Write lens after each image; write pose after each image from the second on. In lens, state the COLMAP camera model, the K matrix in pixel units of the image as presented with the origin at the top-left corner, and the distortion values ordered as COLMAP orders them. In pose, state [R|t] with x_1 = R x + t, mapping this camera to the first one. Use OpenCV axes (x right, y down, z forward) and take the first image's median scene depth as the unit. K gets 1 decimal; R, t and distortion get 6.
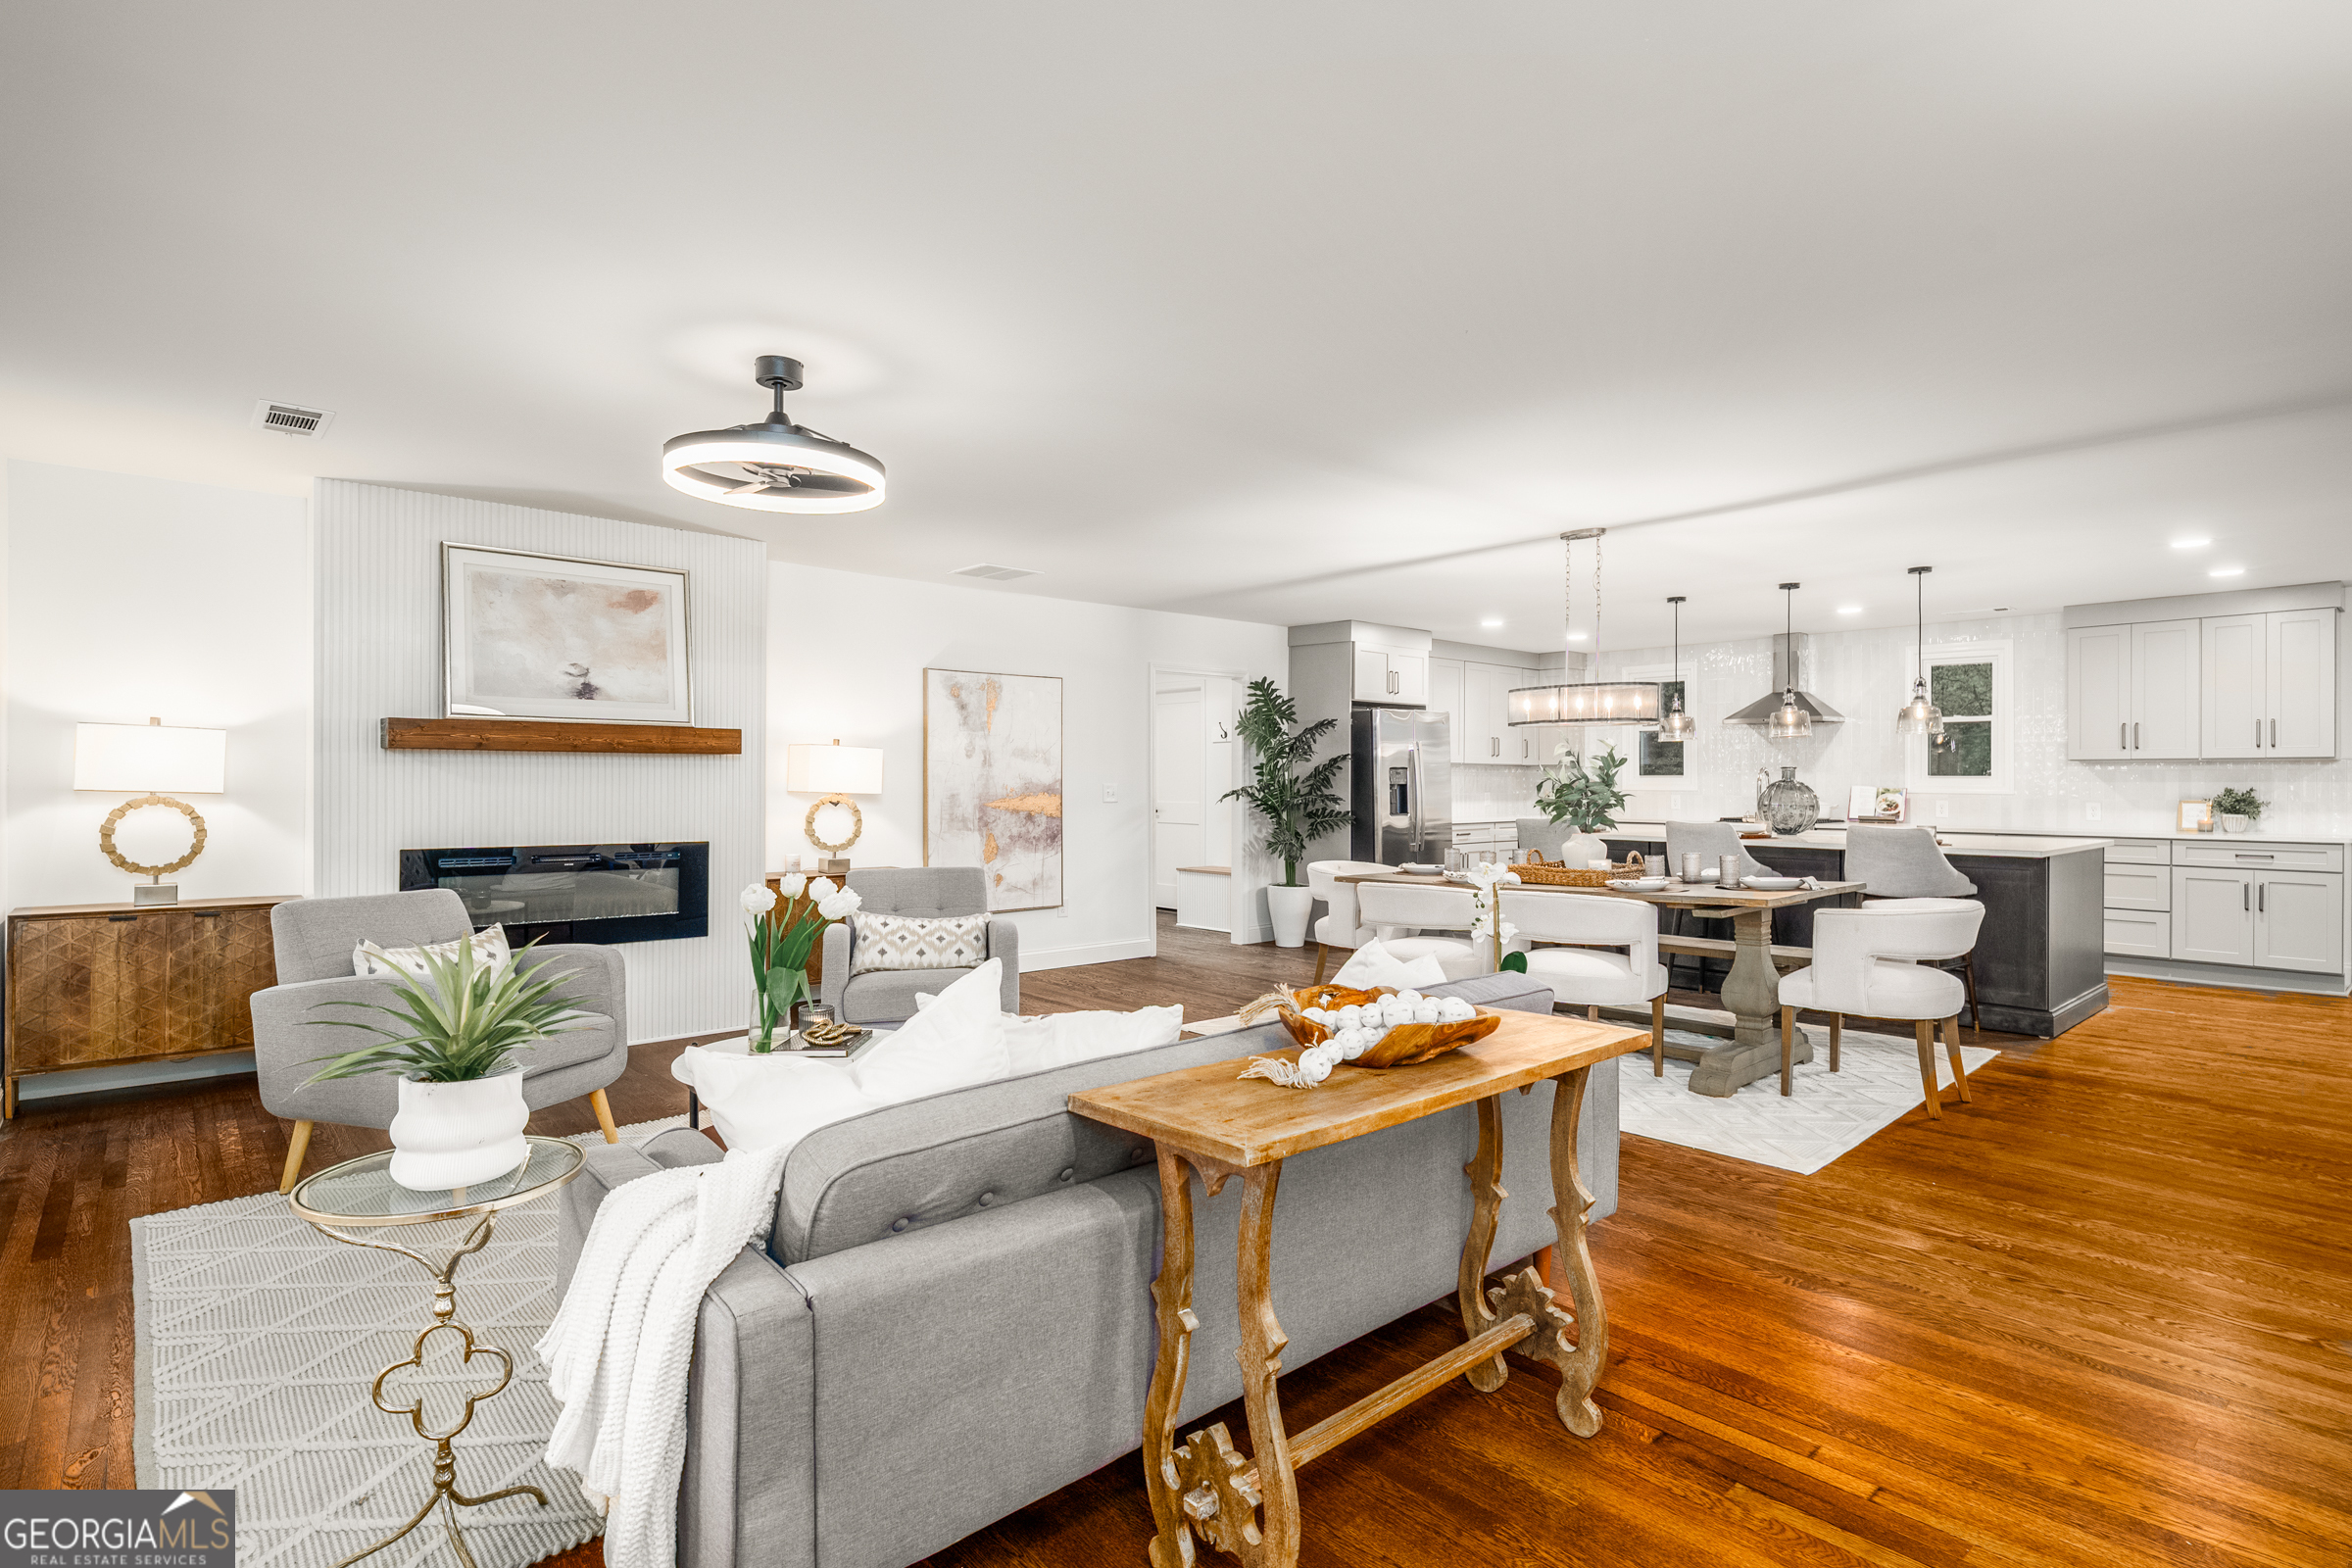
lens RADIAL K [[1164.9, 0, 1178.9], [0, 1164.9, 783.0], [0, 0, 1]] dist [0.002139, -0.002389]
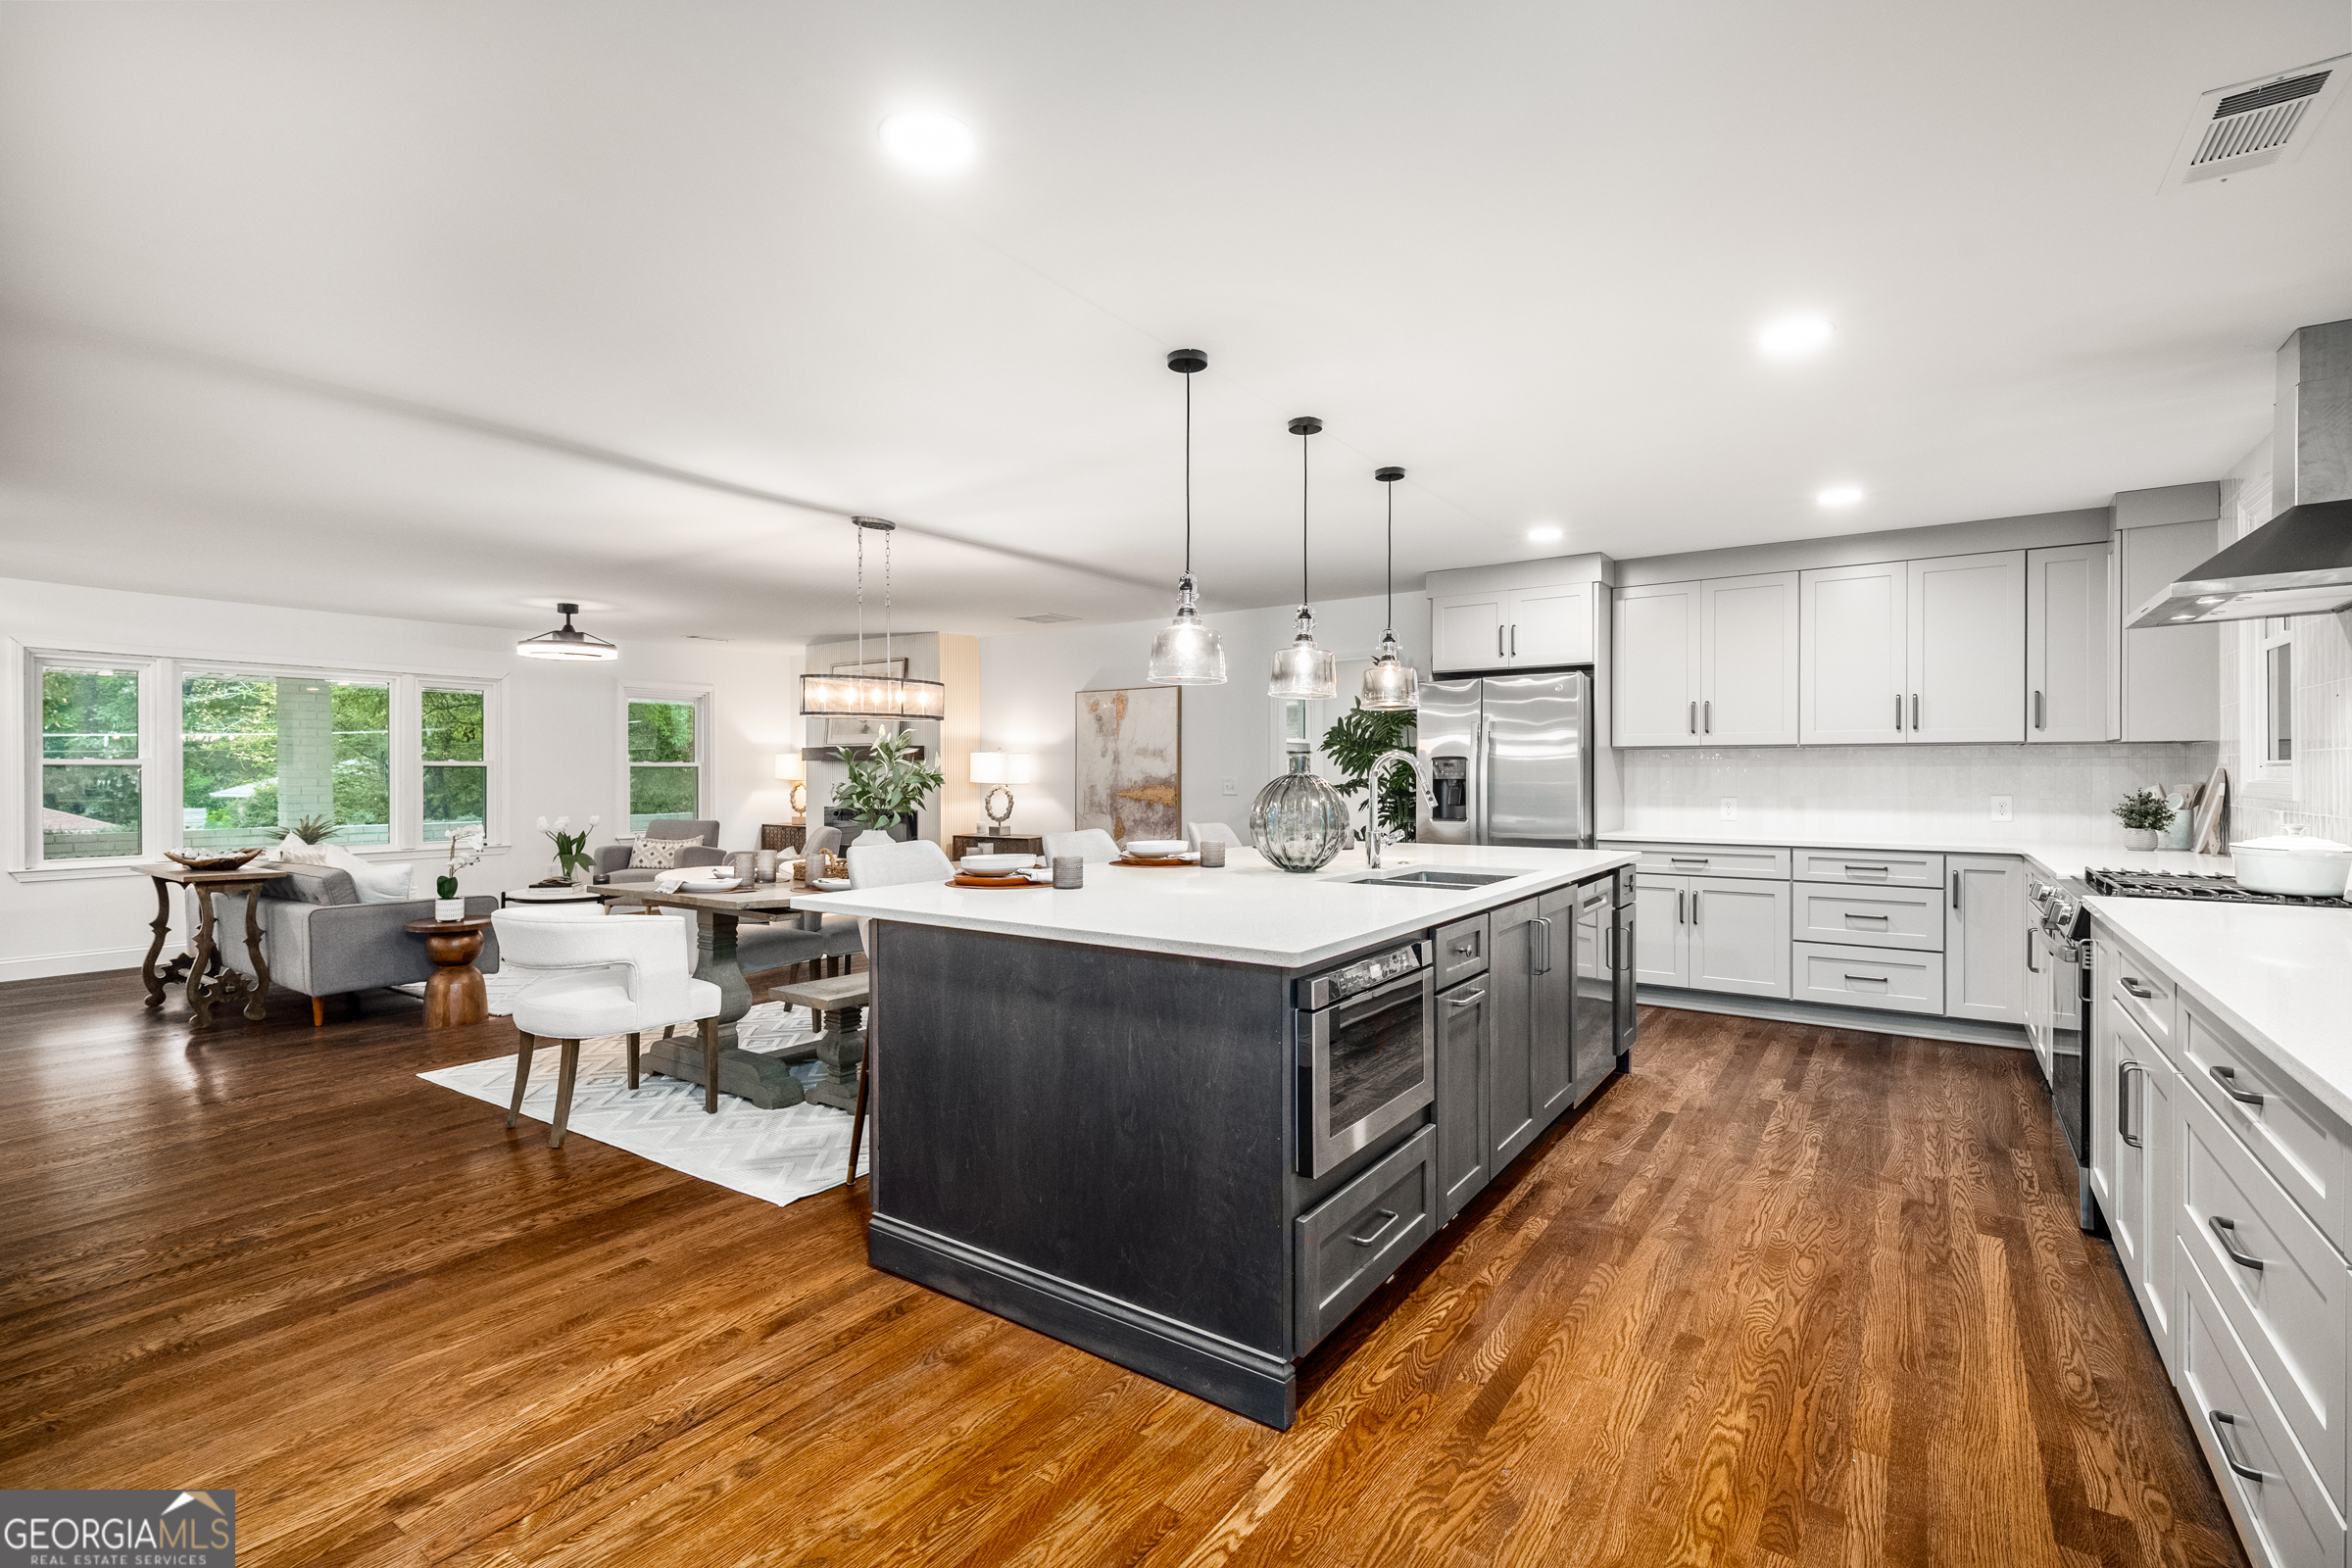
lens RADIAL K [[1065.3, 0, 1170.2], [0, 1065.3, 774.5], [0, 0, 1]] dist [0.003304, -0.000348]
pose [[0.224816, 0.000437, -0.974401, 0.998723], [0.000148, 1.000000, 0.000483, -0.003121], [0.974401, -0.000253, 0.224816, 0.815526]]
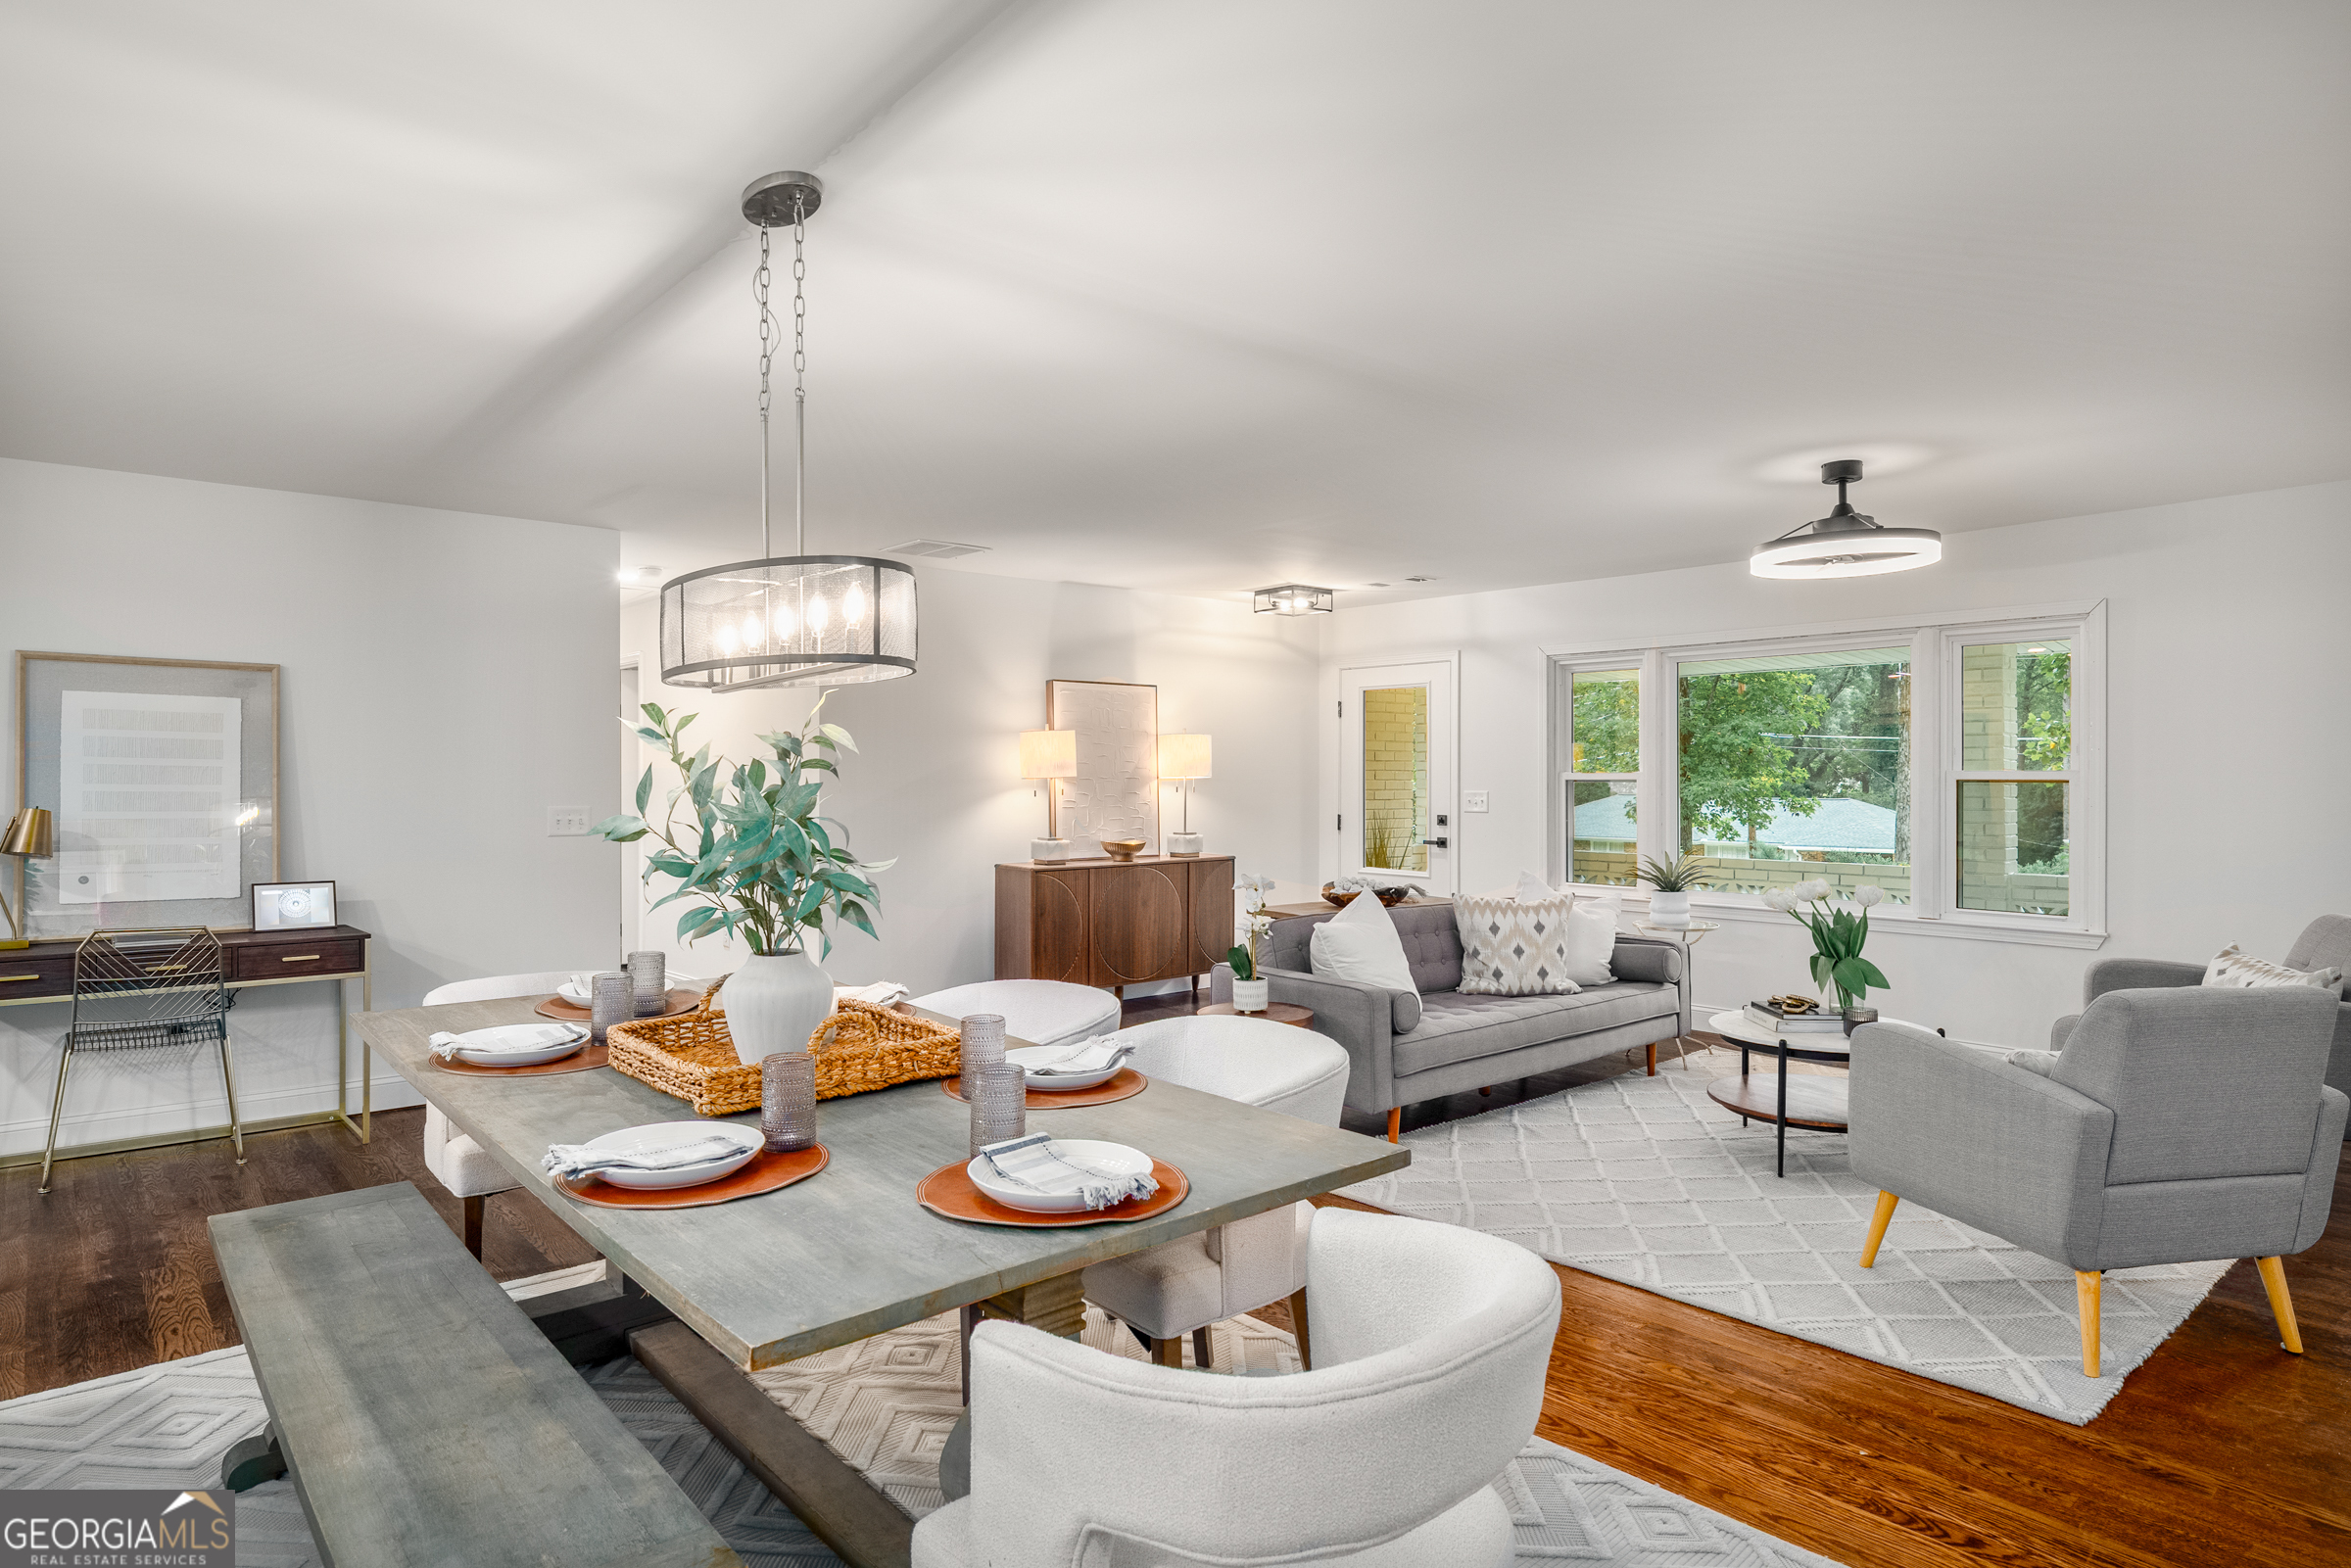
lens RADIAL K [[1320.8, 0, 1184.4], [0, 1320.8, 778.5], [0, 0, 1]] dist [0.002218, -0.000761]
pose [[-0.999948, -0.002756, 0.009867, 0.161303], [-0.002737, 0.999994, 0.001893, -0.013880], [-0.009872, 0.001866, -0.999950, 1.136514]]
